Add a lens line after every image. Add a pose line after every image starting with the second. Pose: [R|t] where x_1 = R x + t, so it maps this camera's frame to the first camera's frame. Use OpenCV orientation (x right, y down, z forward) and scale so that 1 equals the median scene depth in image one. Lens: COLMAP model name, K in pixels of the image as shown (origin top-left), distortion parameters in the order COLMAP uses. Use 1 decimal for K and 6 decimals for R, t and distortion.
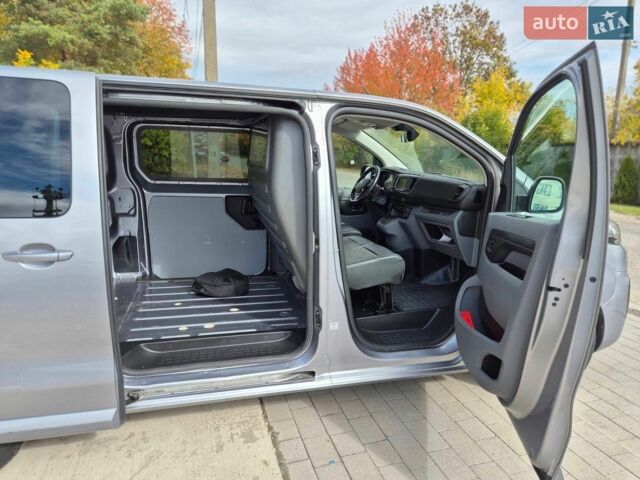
lens RADIAL K [[458.7, 0, 320.0], [0, 458.7, 240.0], [0, 0, 1]] dist [0.000725, -0.000298]
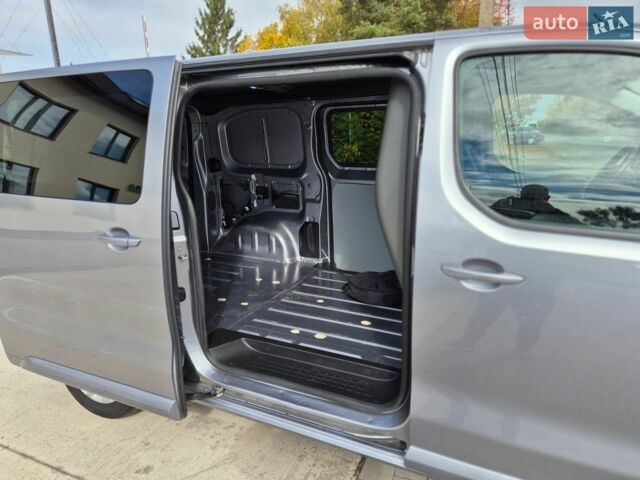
lens RADIAL K [[430.3, 0, 321.1], [0, 430.3, 233.5], [0, 0, 1]] dist [0.061857, -0.044507]
pose [[0.738364, 0.111962, -0.665043, 0.227239], [-0.087860, 0.993688, 0.069743, -0.051268], [0.668654, 0.006935, 0.743541, 0.312089]]
